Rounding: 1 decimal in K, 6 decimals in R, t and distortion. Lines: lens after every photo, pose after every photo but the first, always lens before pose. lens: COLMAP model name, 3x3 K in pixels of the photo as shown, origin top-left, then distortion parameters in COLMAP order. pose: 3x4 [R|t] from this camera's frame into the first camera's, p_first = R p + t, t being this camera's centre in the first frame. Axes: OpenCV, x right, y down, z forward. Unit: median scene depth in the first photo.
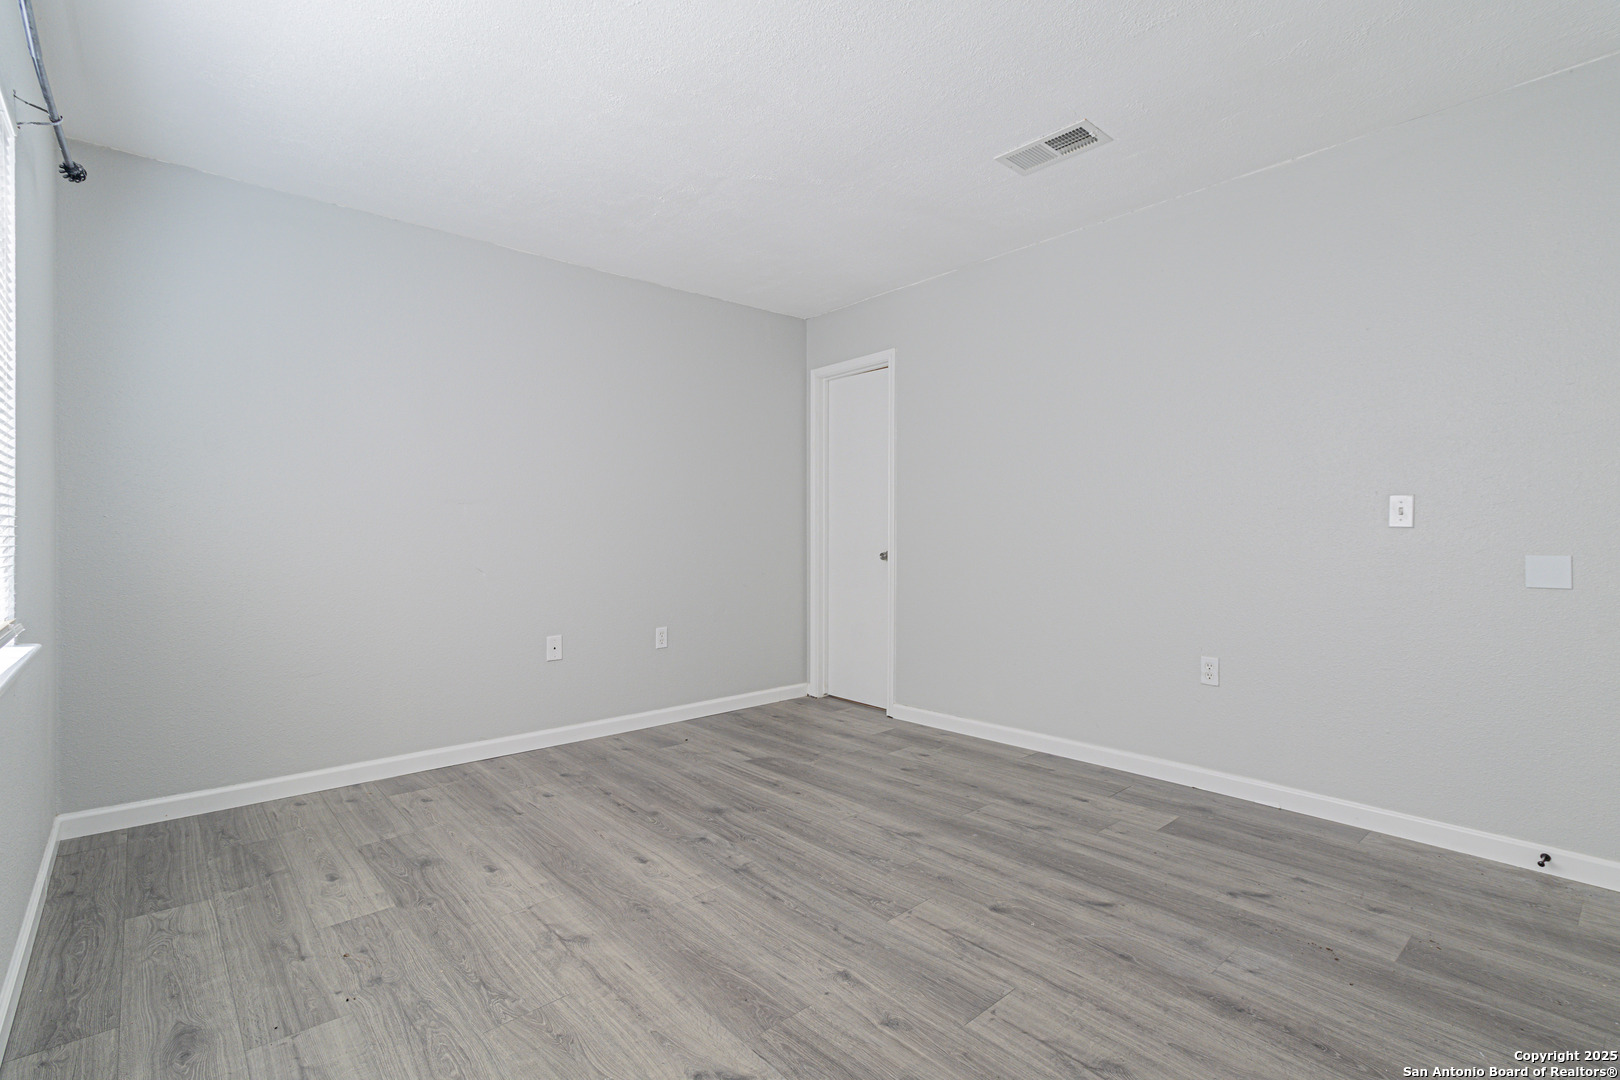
lens RADIAL K [[760.3, 0, 813.3], [0, 760.3, 534.6], [0, 0, 1]] dist [0.005838, -0.000602]
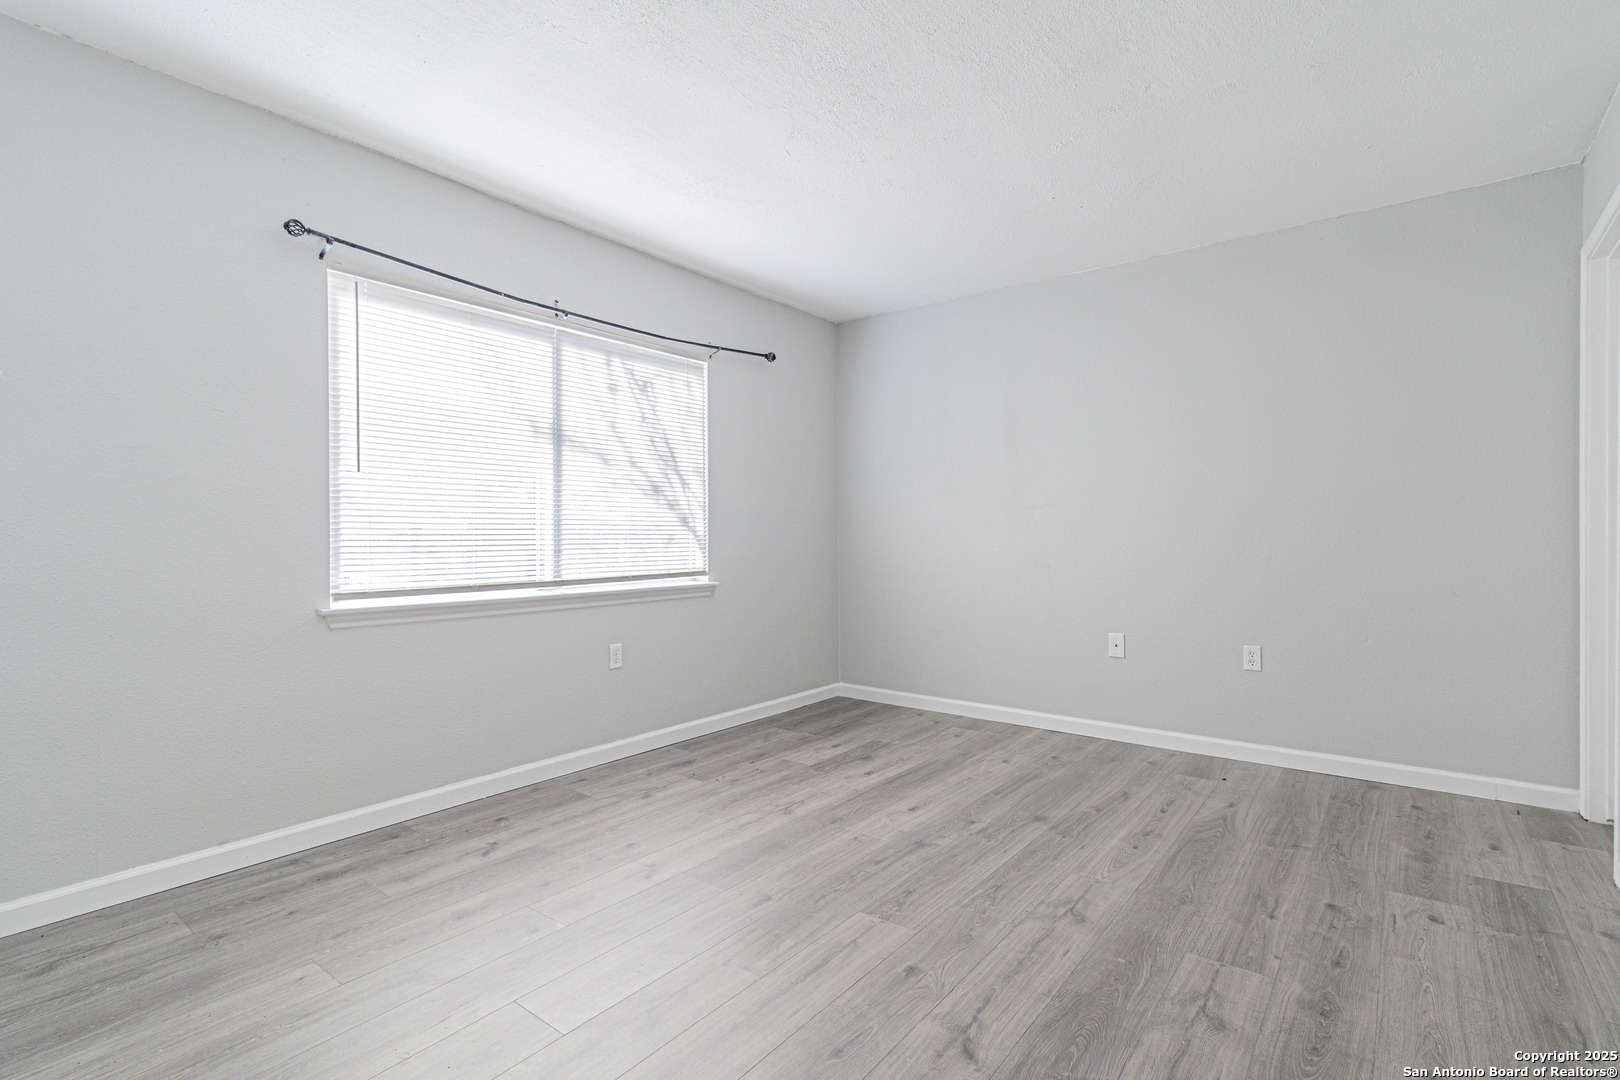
lens RADIAL K [[760.3, 0, 804.5], [0, 760.3, 543.4], [0, 0, 1]] dist [0.005838, -0.000602]
pose [[0.176406, 0.013134, -0.984230, 0.855909], [0.000091, 0.999911, 0.013359, -0.003357], [0.984317, -0.002446, 0.176389, 0.585479]]
